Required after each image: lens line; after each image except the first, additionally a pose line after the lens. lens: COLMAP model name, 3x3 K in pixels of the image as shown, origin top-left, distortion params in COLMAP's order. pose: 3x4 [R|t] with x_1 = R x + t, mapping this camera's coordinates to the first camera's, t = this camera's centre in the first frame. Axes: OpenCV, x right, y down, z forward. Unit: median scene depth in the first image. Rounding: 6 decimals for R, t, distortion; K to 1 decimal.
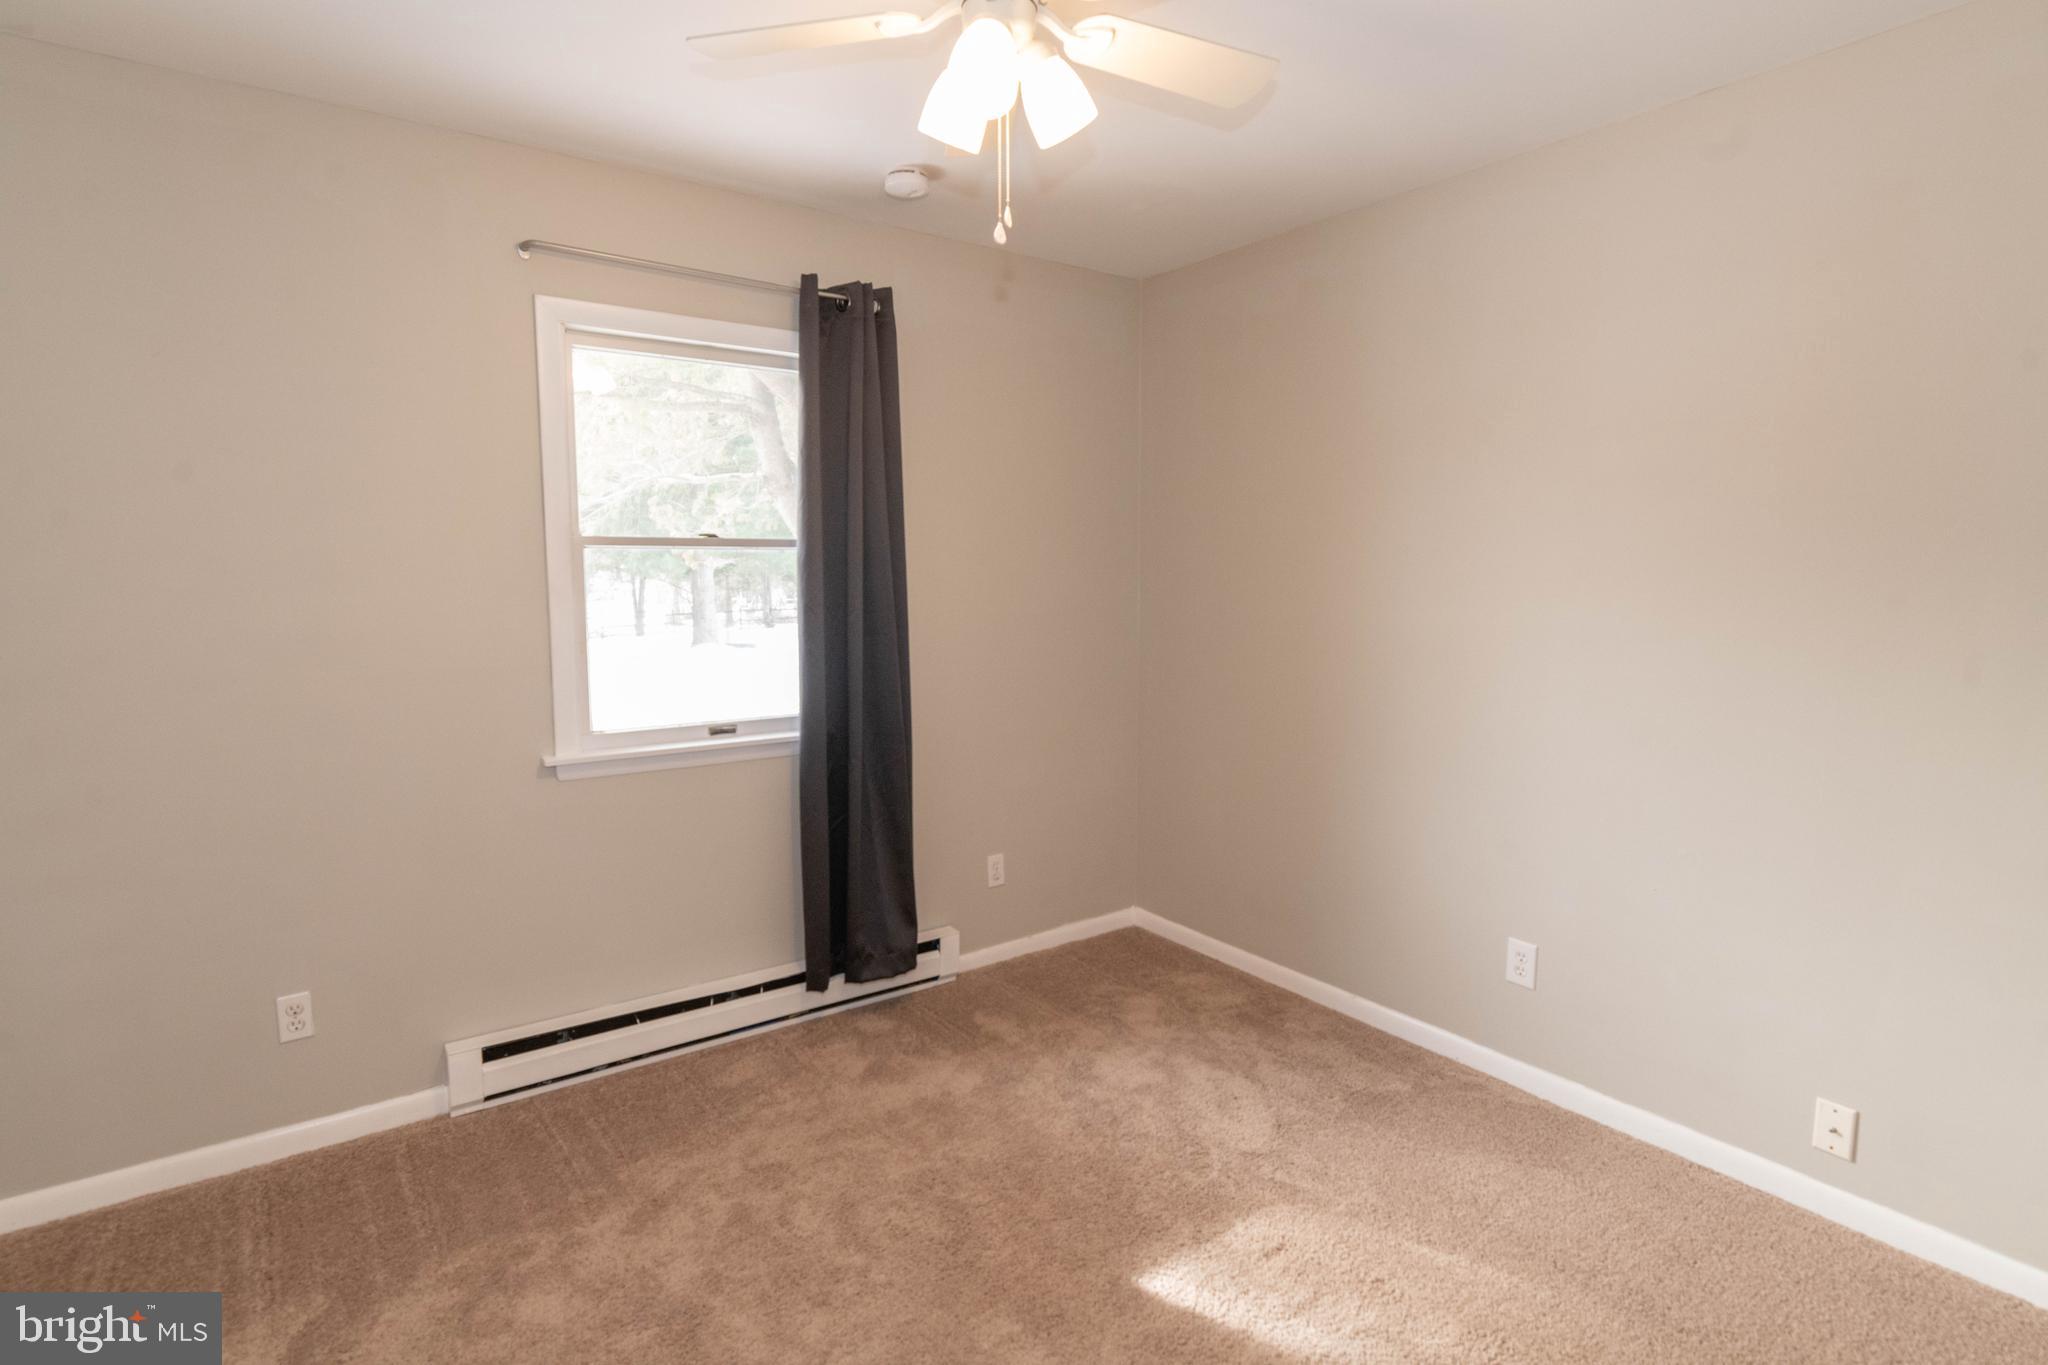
lens RADIAL K [[999.1, 0, 1026.4], [0, 999.1, 676.9], [0, 0, 1]] dist [0.012897, -0.000310]
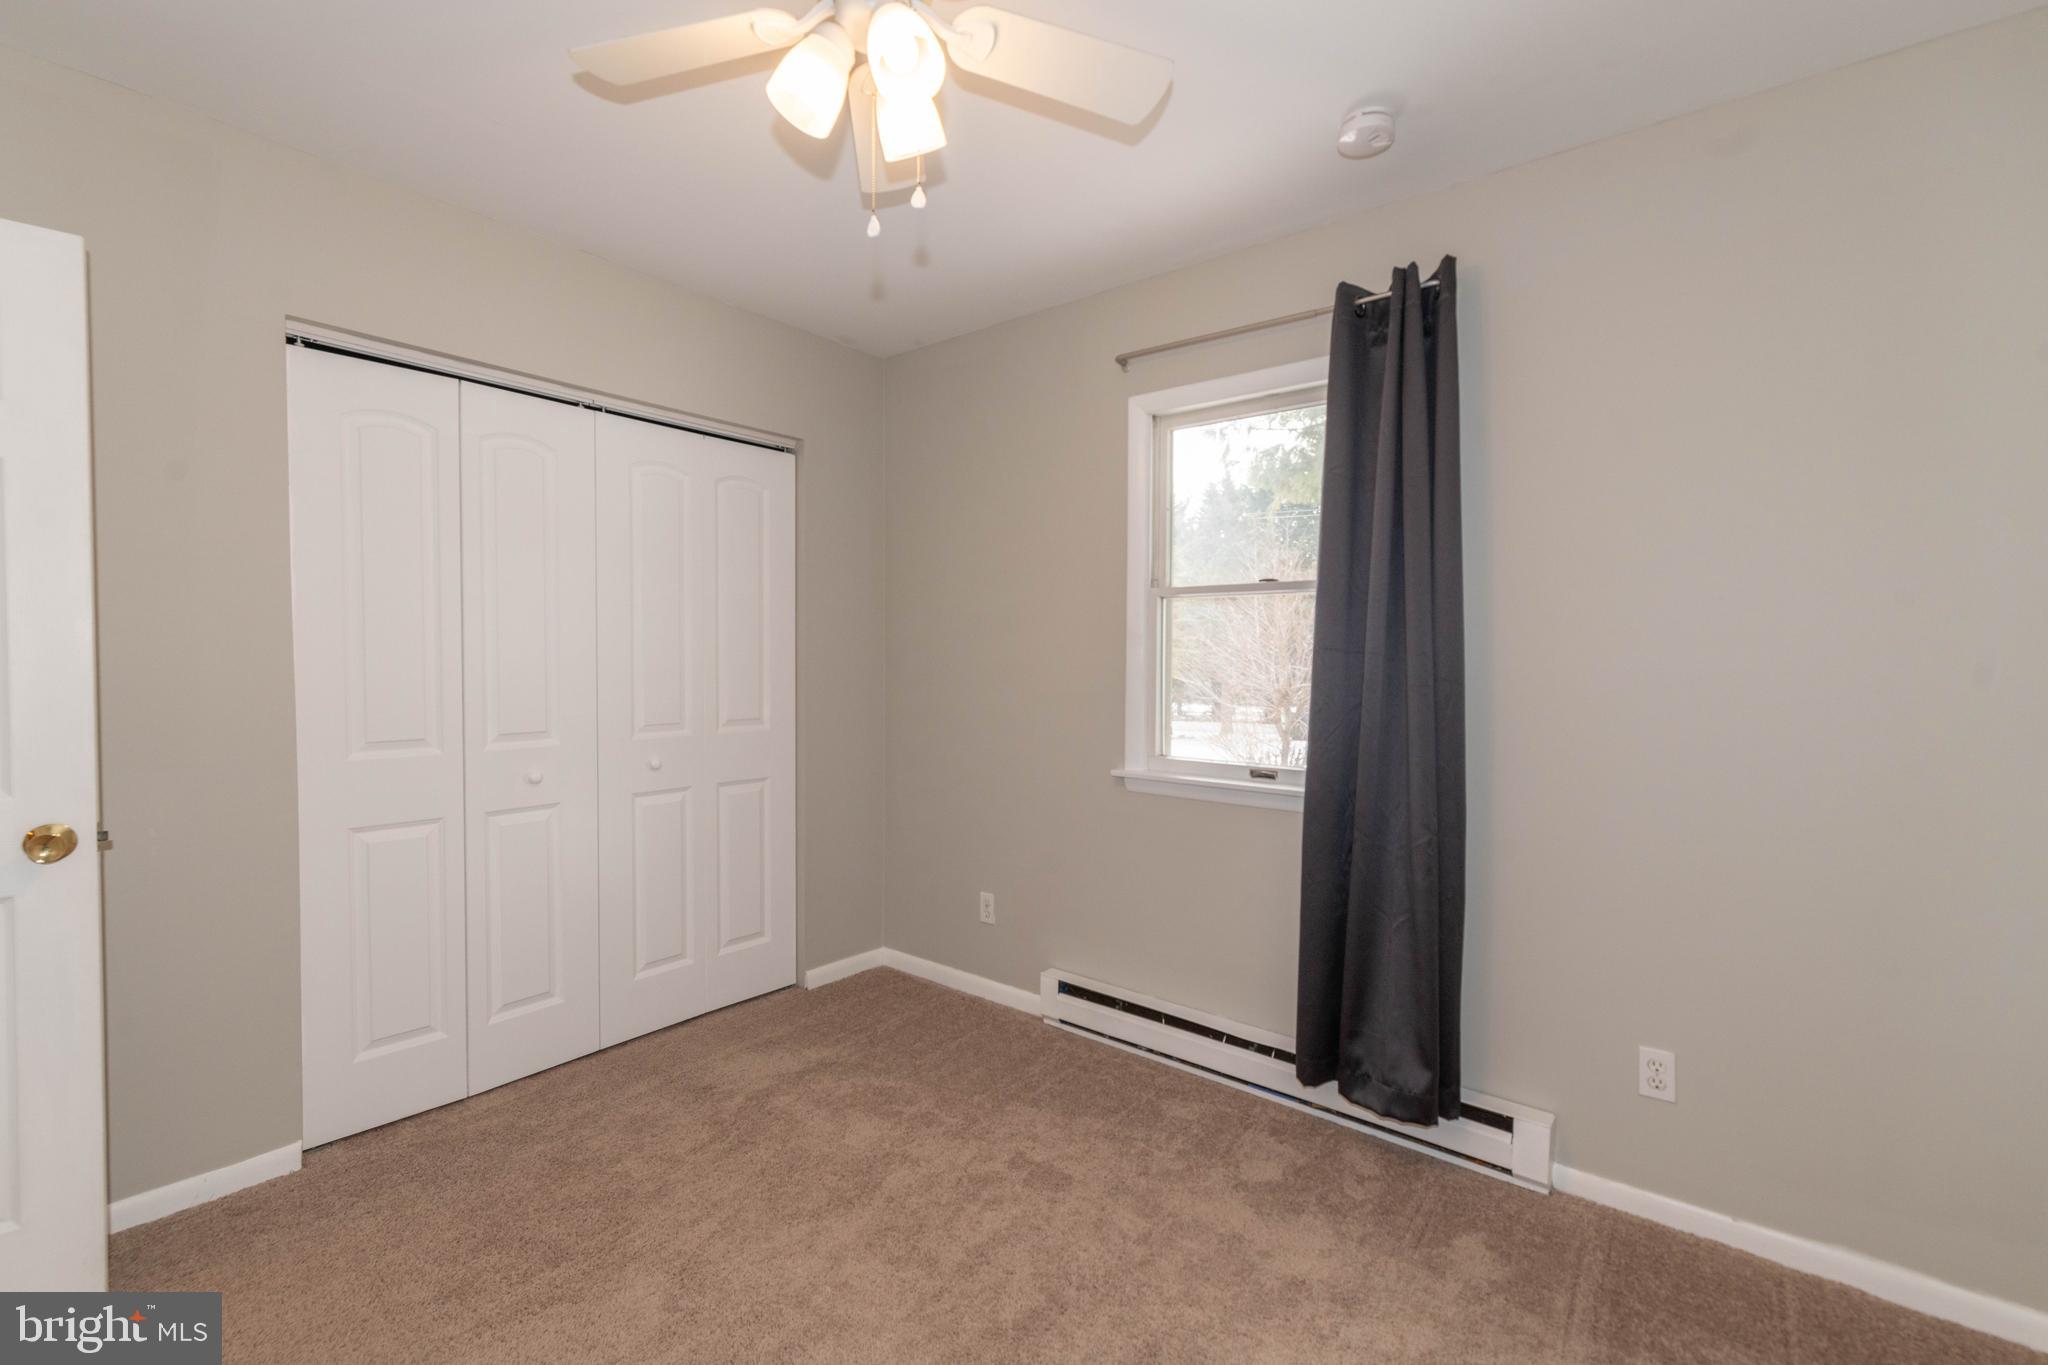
lens RADIAL K [[909.0, 0, 1024.0], [0, 909.0, 682.5], [0, 0, 1]] dist [0.015245, 0.000707]
pose [[0.271677, 0.039207, -0.961590, 0.502827], [-0.106159, 0.994293, 0.010547, -0.022103], [0.956515, 0.099216, 0.274289, 0.516882]]
